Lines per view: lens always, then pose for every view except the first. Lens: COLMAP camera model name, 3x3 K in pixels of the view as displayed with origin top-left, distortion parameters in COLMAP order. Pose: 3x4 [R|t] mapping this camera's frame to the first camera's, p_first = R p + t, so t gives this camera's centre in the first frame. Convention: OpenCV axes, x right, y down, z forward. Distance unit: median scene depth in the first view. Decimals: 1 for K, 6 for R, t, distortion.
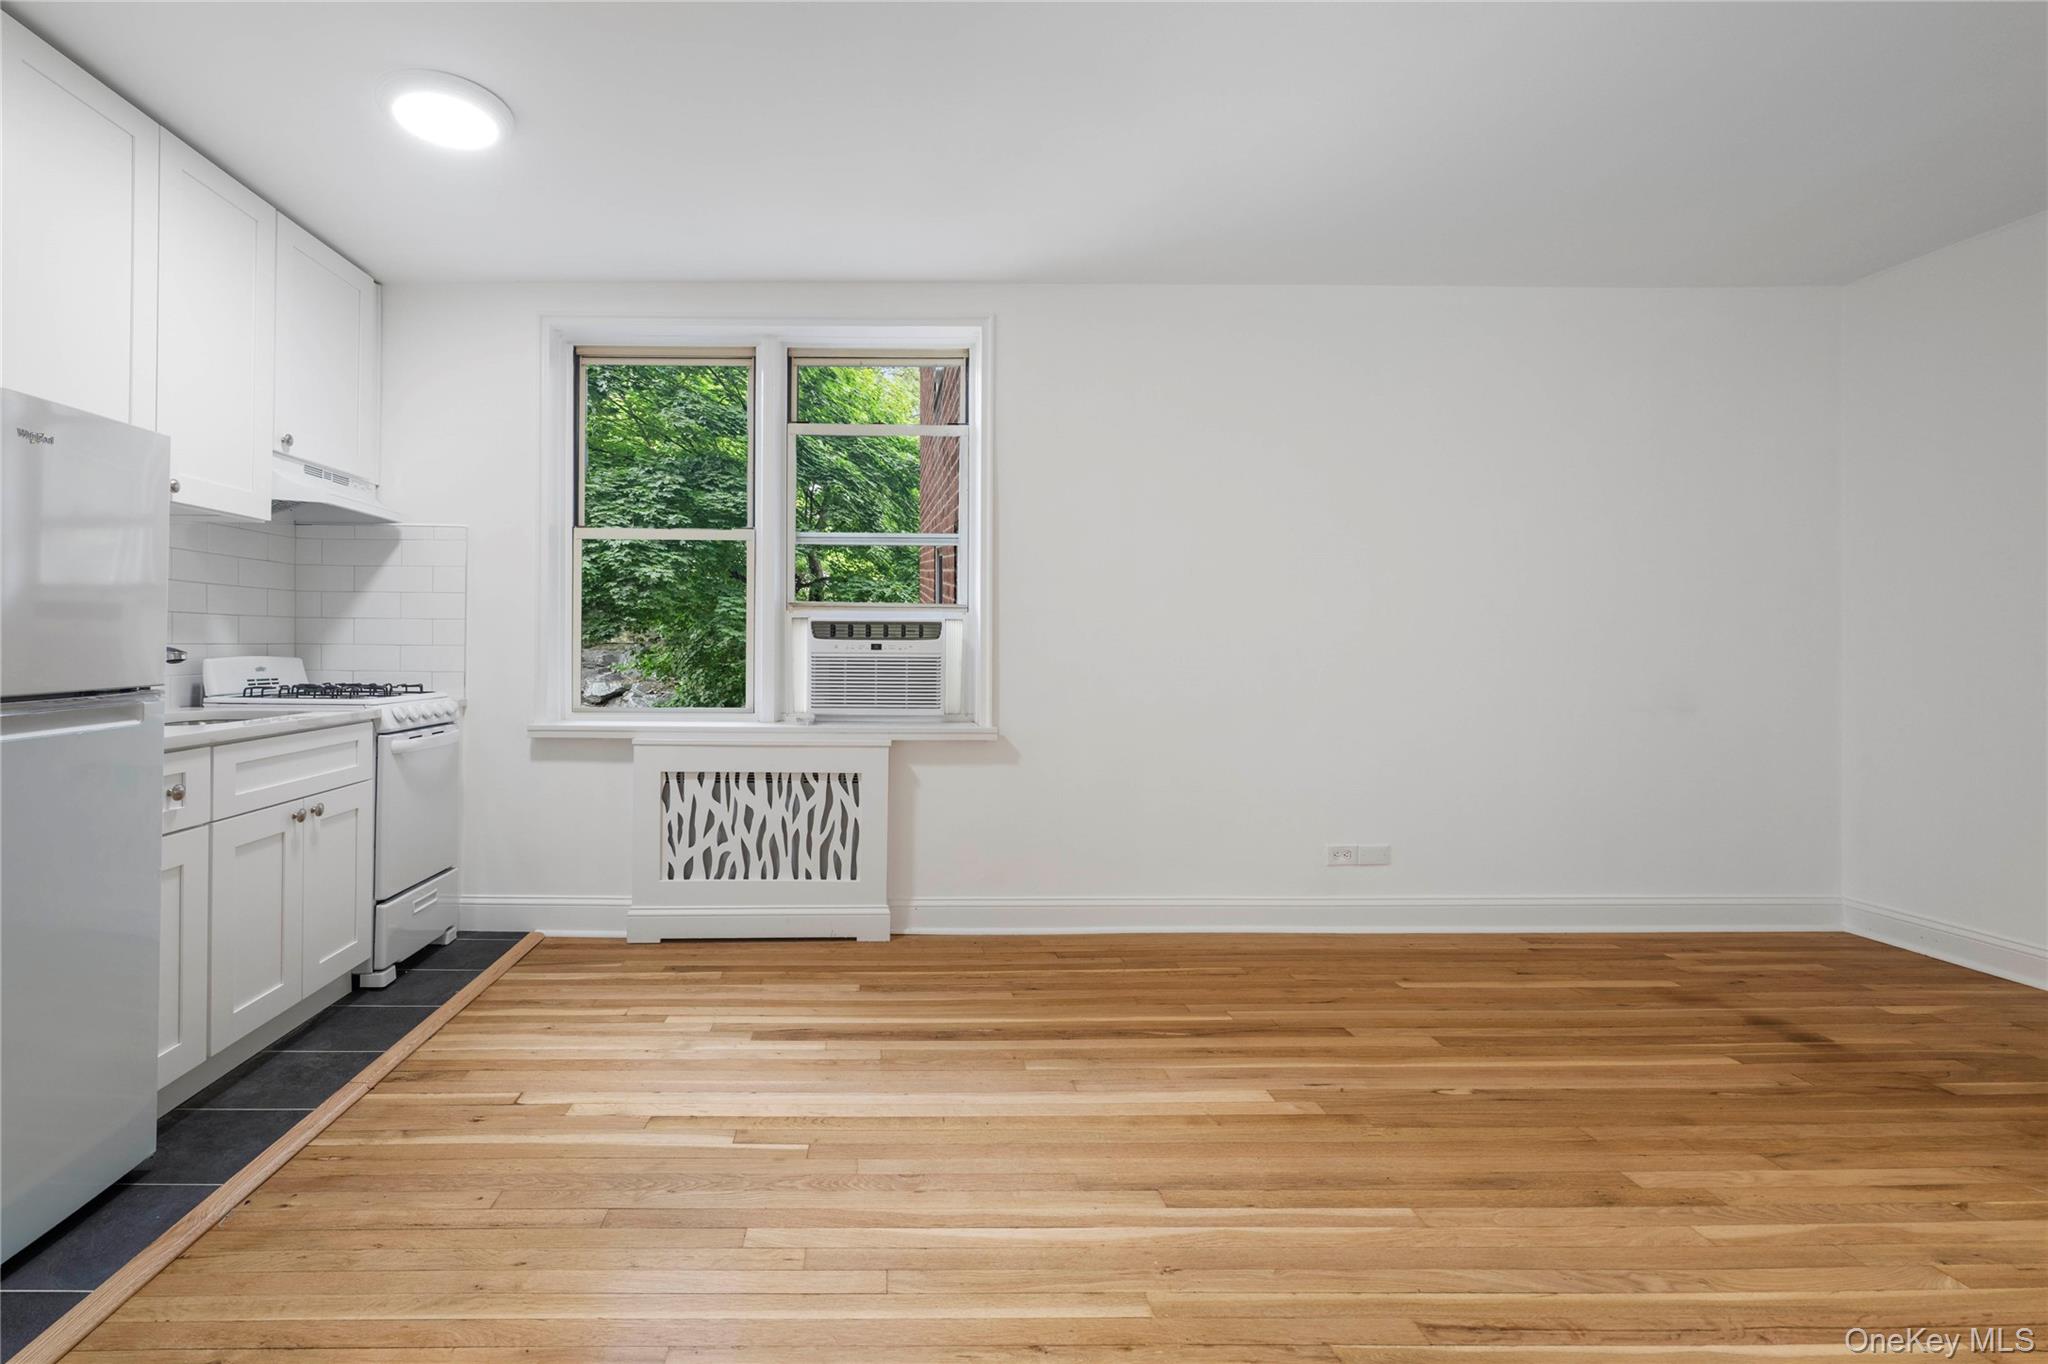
lens RADIAL K [[876.9, 0, 886.6], [0, 876.9, 644.3], [0, 0, 1]] dist [-0.000160, -0.000174]
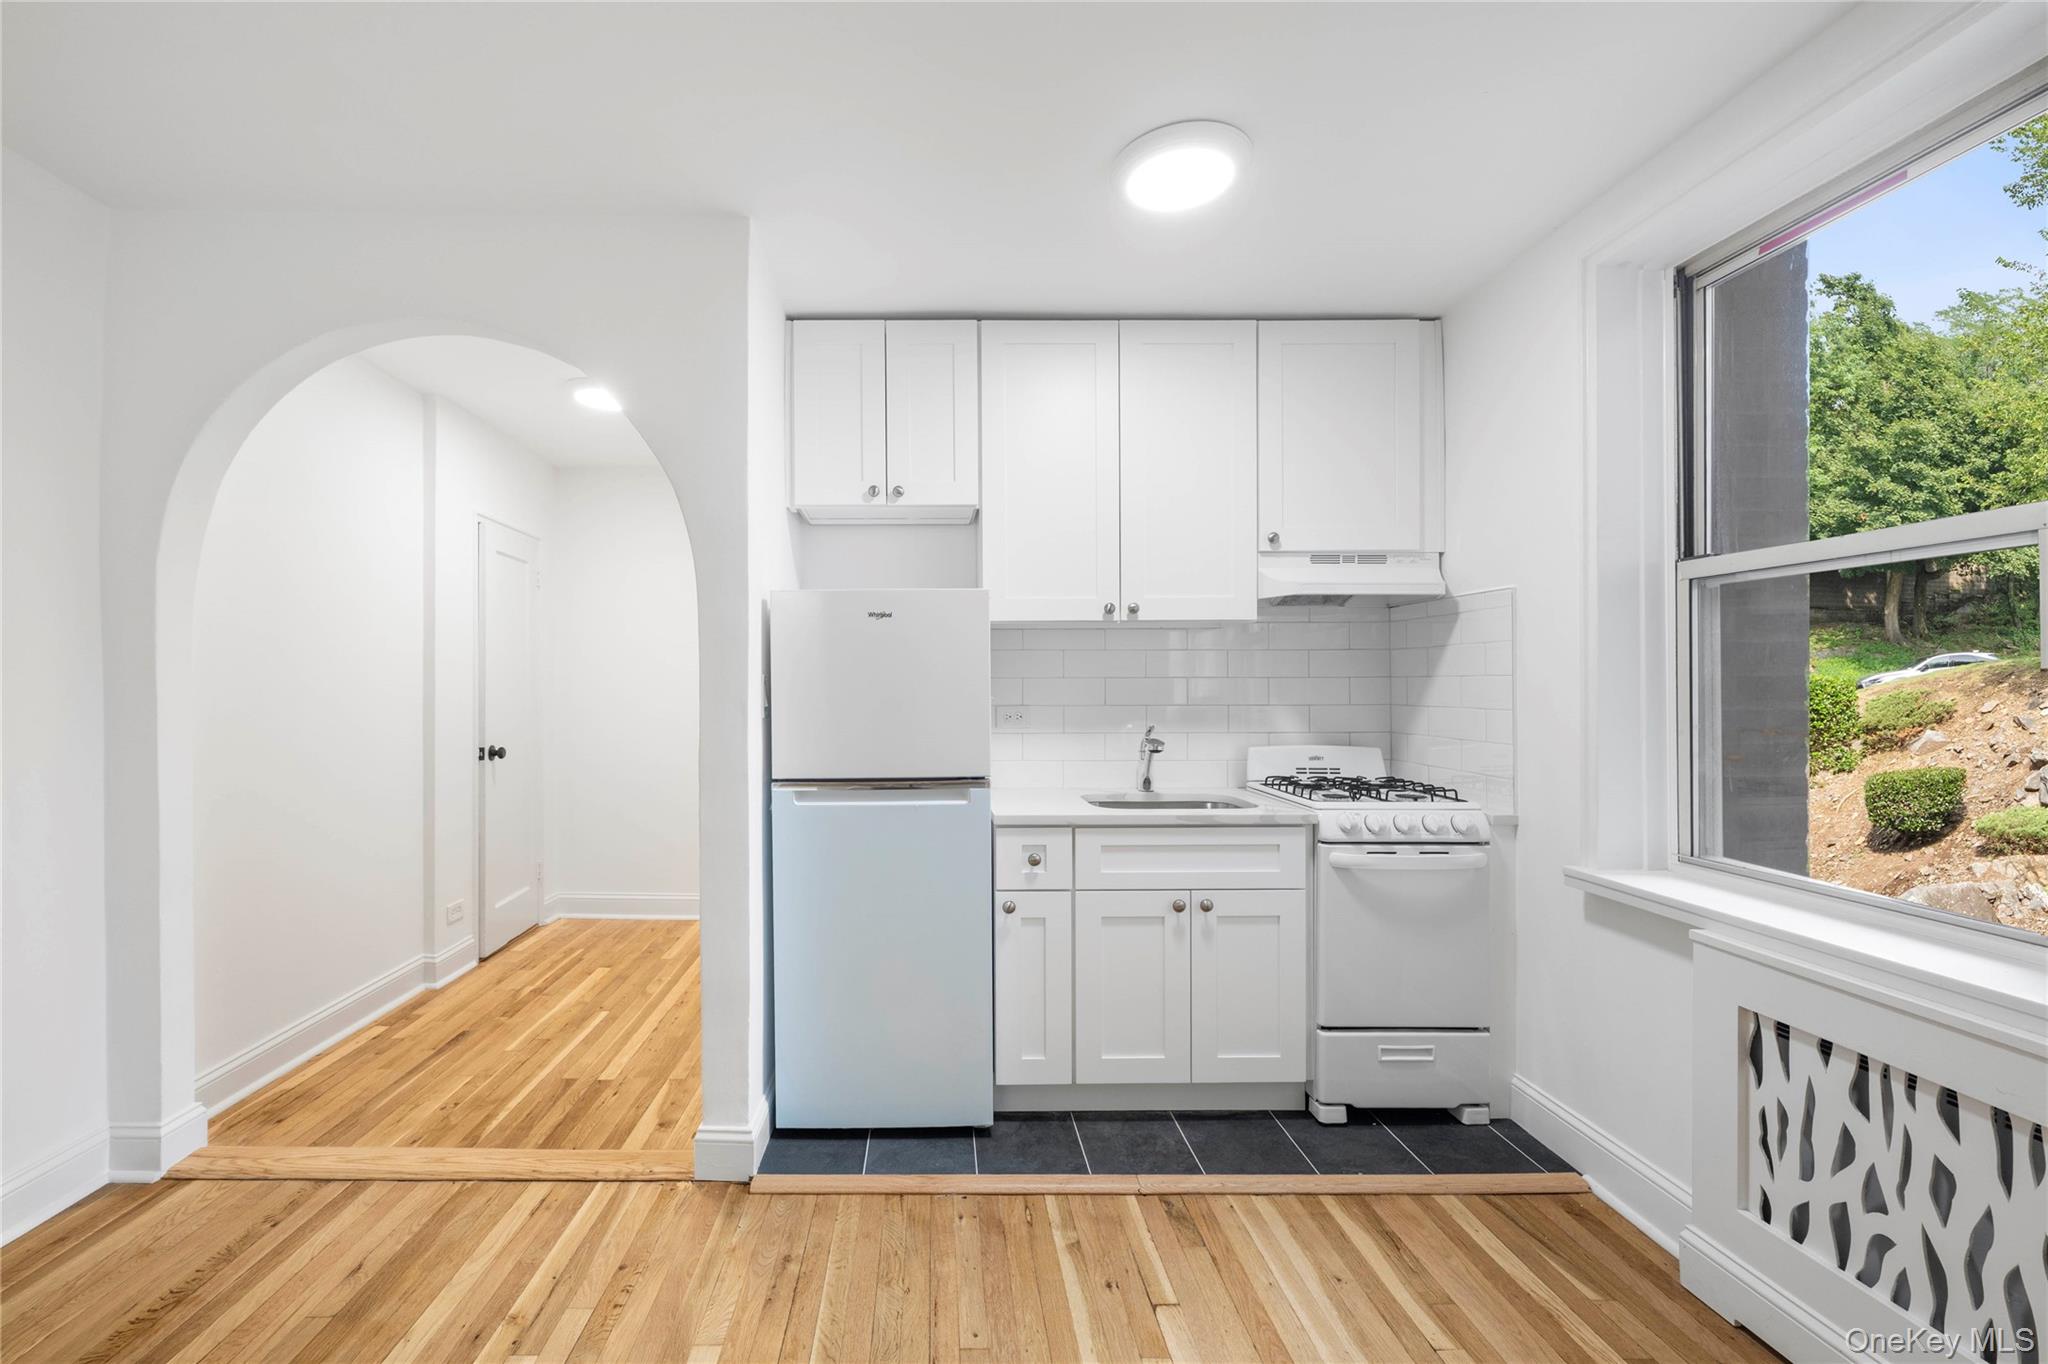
lens RADIAL K [[850.3, 0, 936.5], [0, 850.3, 690.9], [0, 0, 1]] dist [-0.000627, -0.000741]
pose [[-0.006222, -0.002814, -0.999977, 0.260042], [0.002126, 0.999994, -0.002827, -0.044736], [0.999978, -0.002143, -0.006216, 0.517971]]
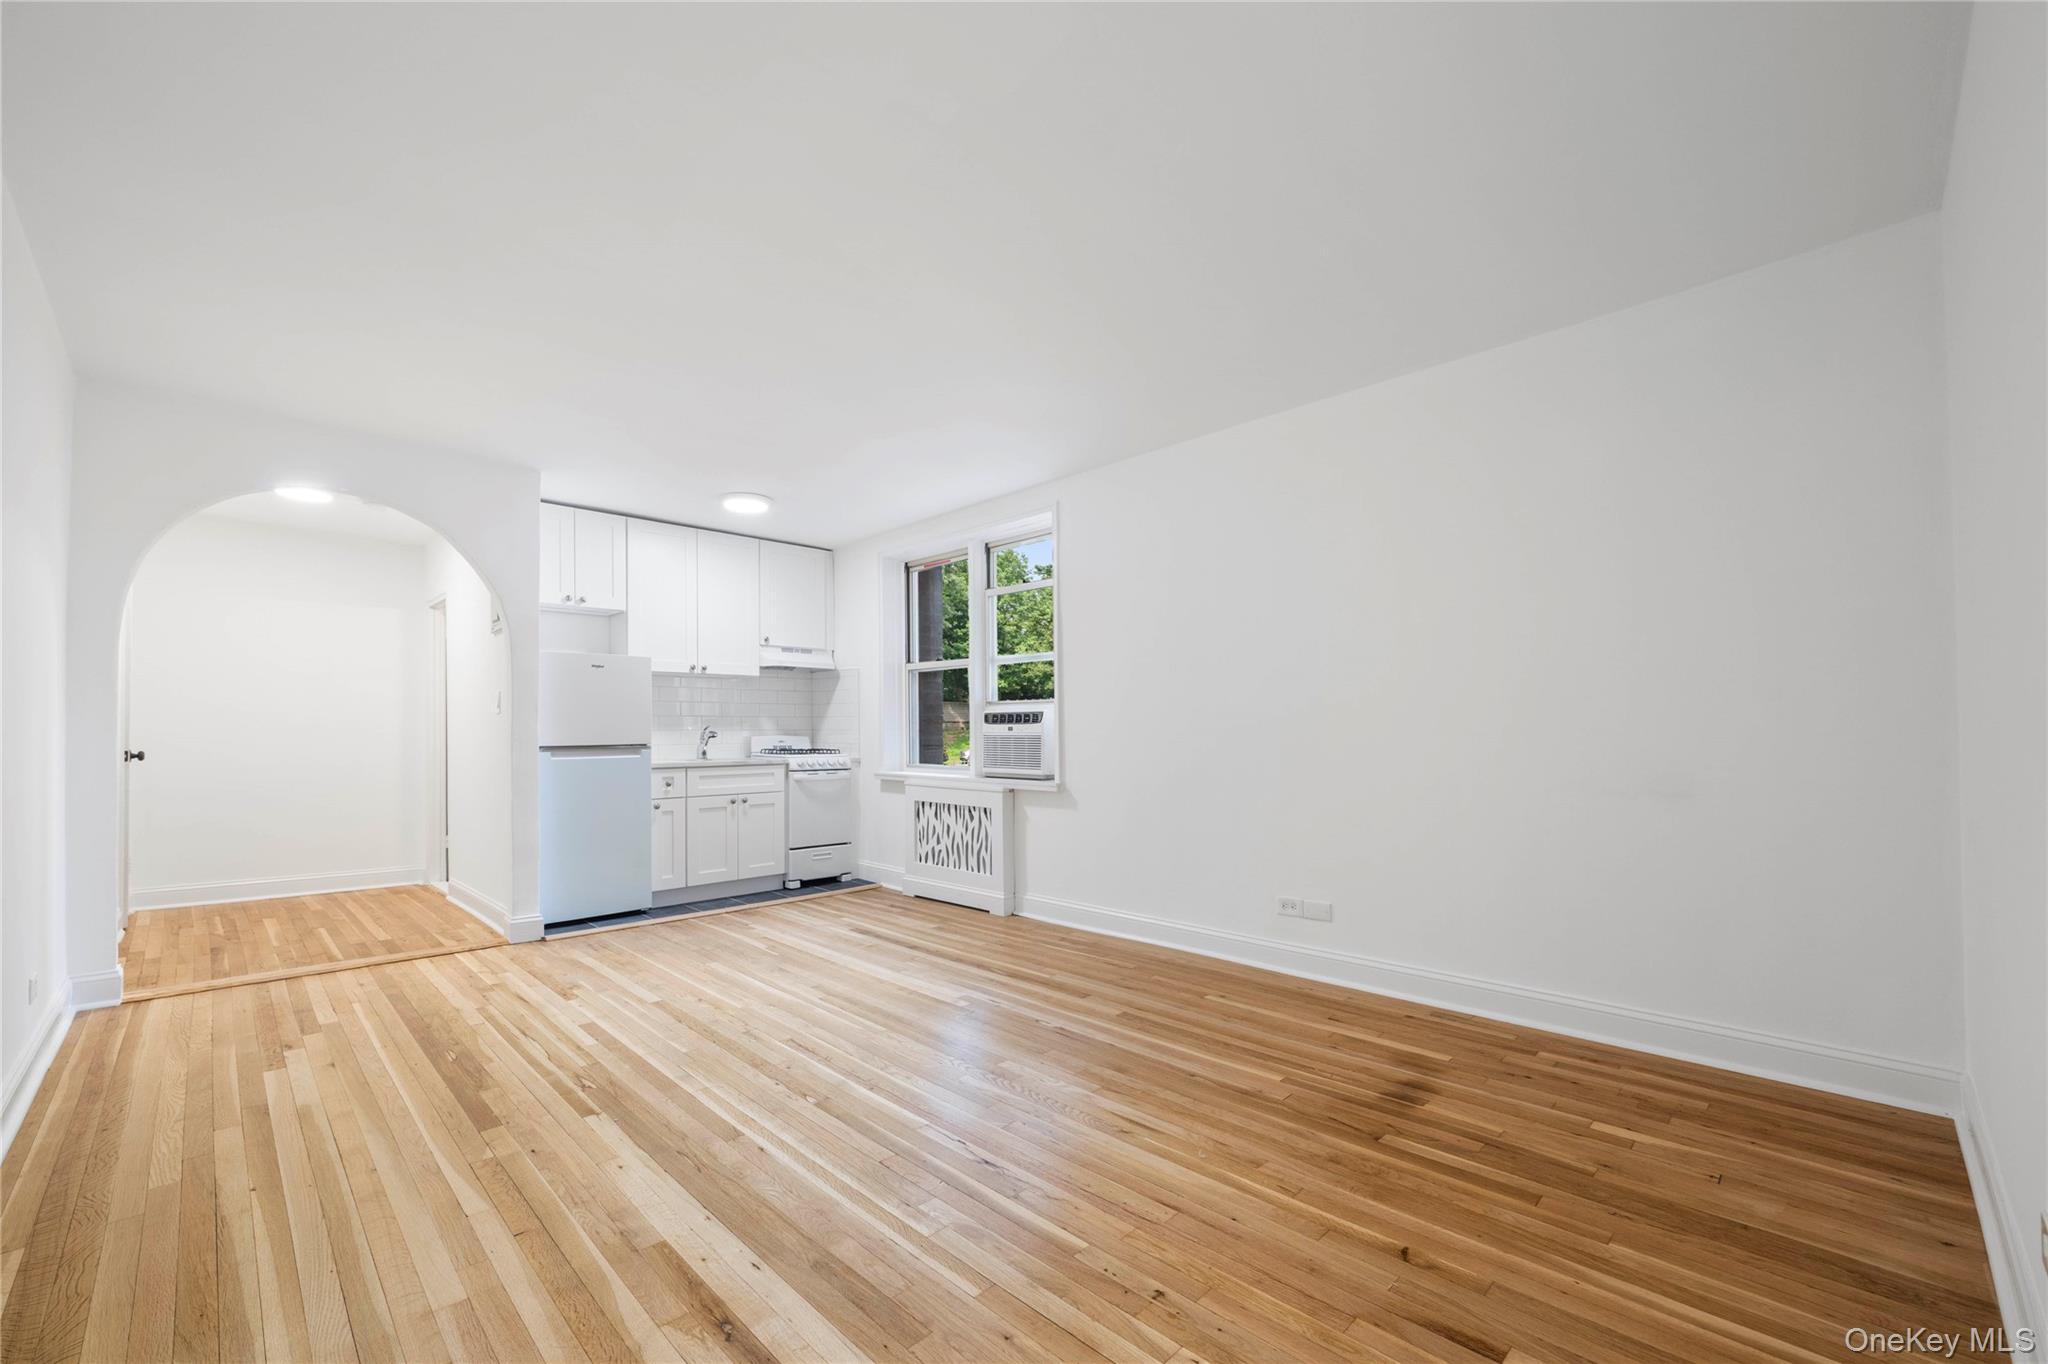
lens RADIAL K [[826.8, 0, 1022.7], [0, 826.8, 729.6], [0, 0, 1]] dist [0.000000, -0.000085]
pose [[0.695142, -0.008073, -0.718827, 1.096044], [0.007585, 0.999964, -0.003895, 0.010641], [0.718833, -0.002745, 0.695178, -0.002918]]
